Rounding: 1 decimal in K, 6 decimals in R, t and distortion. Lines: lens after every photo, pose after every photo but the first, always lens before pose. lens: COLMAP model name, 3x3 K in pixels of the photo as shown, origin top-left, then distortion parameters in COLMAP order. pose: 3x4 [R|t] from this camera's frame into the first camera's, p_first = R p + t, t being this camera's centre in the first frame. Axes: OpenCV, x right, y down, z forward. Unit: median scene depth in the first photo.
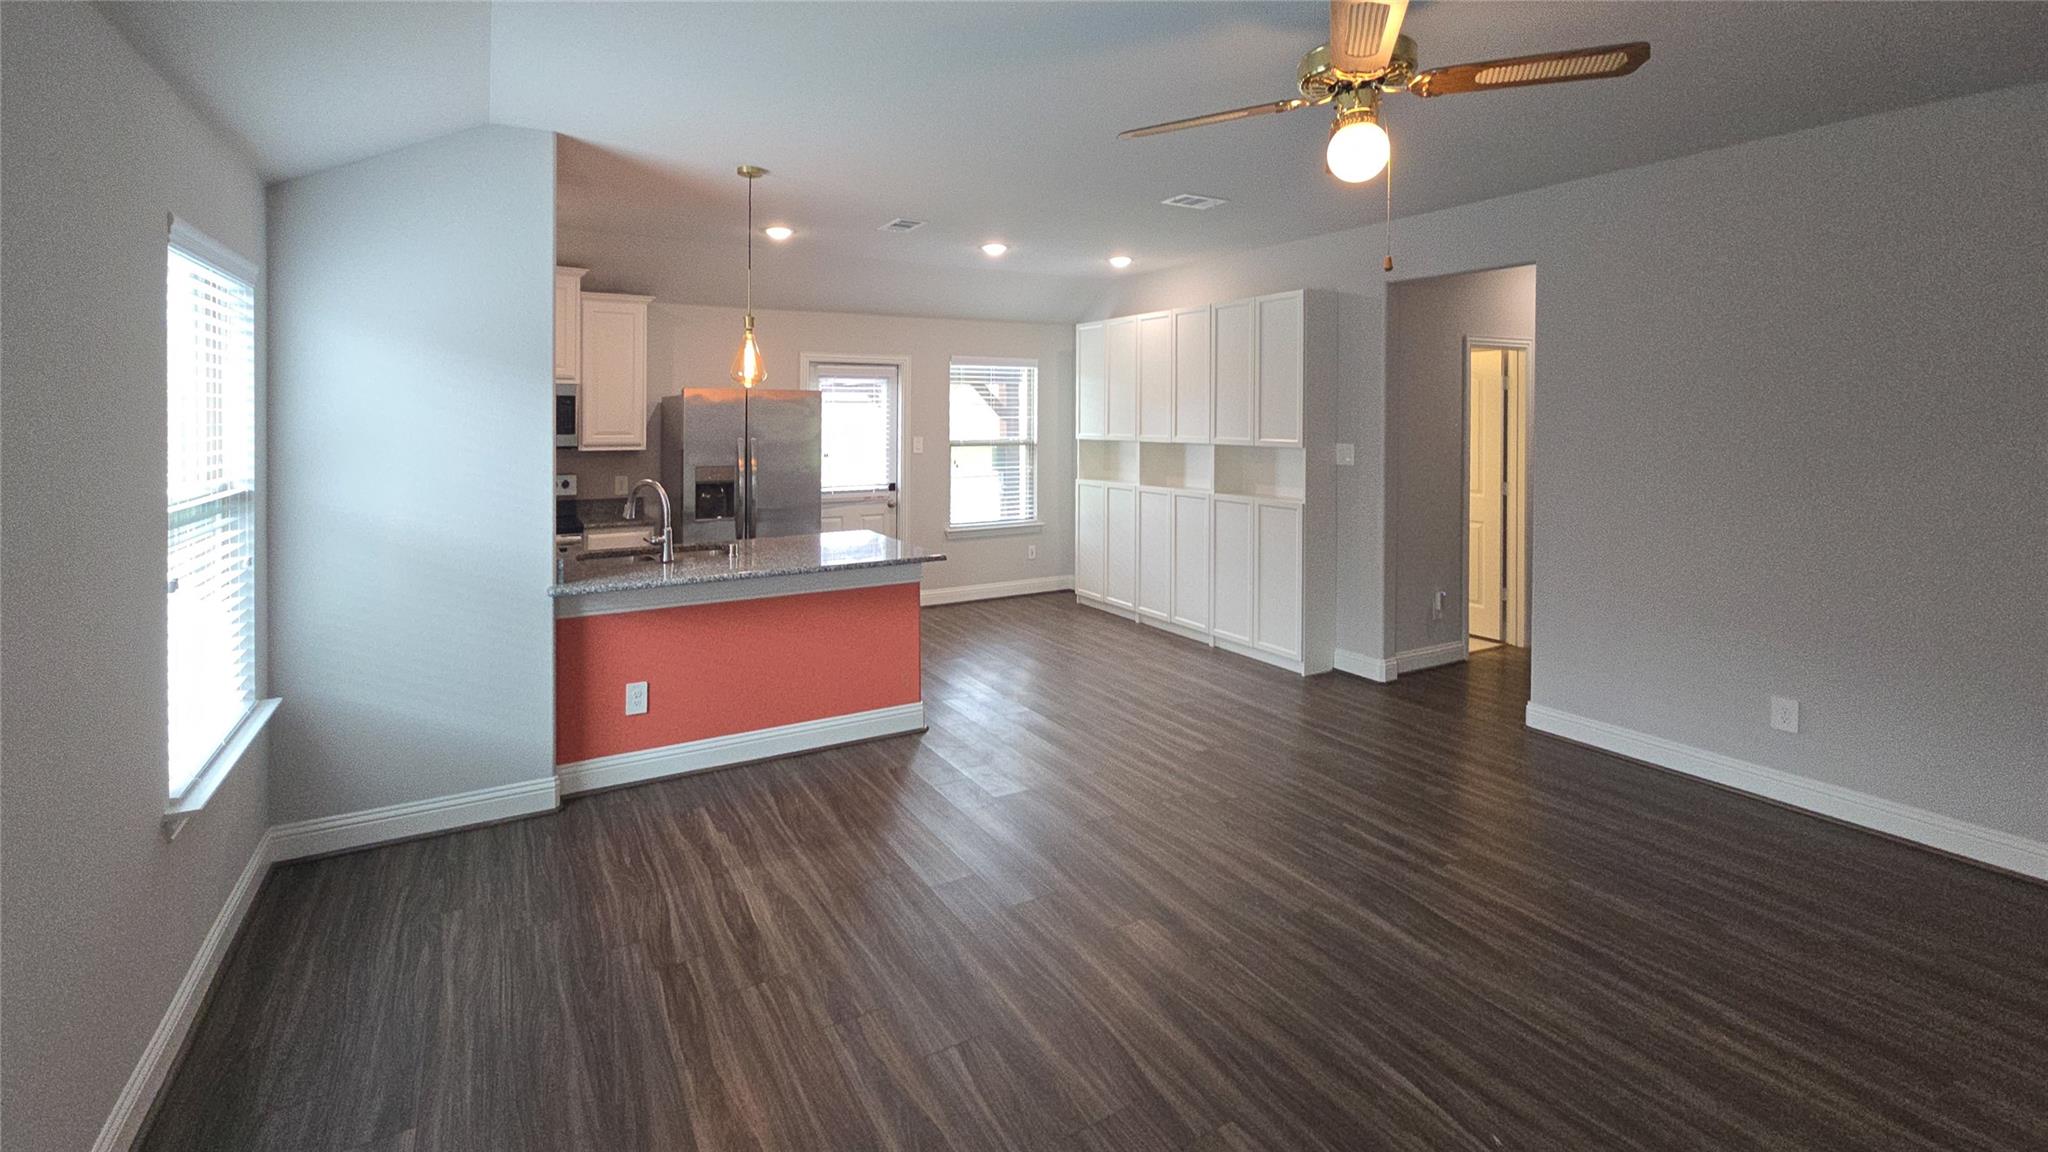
lens RADIAL K [[905.0, 0, 996.6], [0, 905.0, 412.1], [0, 0, 1]] dist [0.001577, 0.000104]
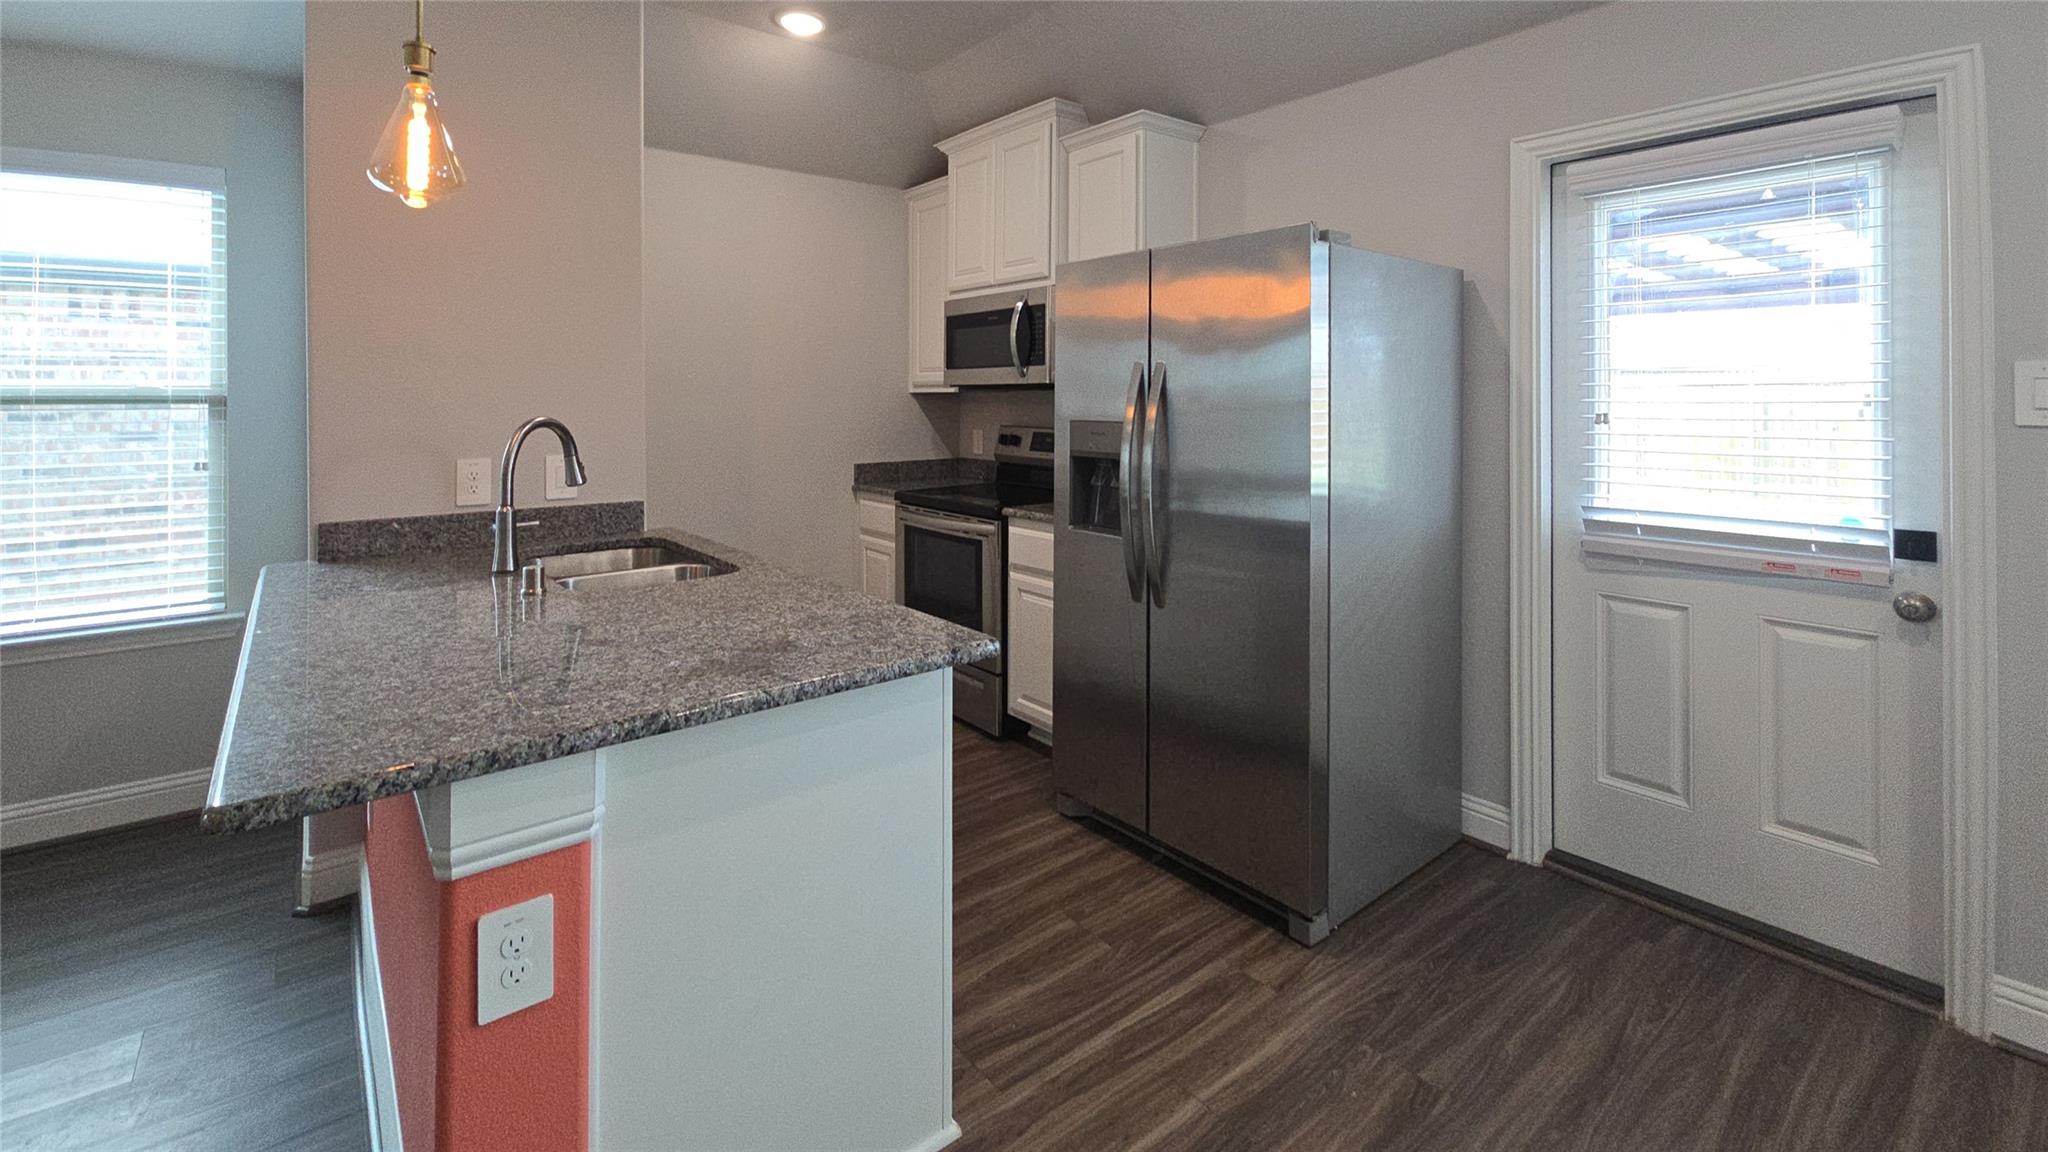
lens RADIAL K [[874.4, 0, 1020.2], [0, 874.4, 411.3], [0, 0, 1]] dist [0.000450, -0.000354]
pose [[0.164350, 0.013118, -0.986315, 0.109925], [0.002266, 0.999904, 0.013677, 0.040813], [0.986400, -0.004483, 0.164304, 0.747758]]
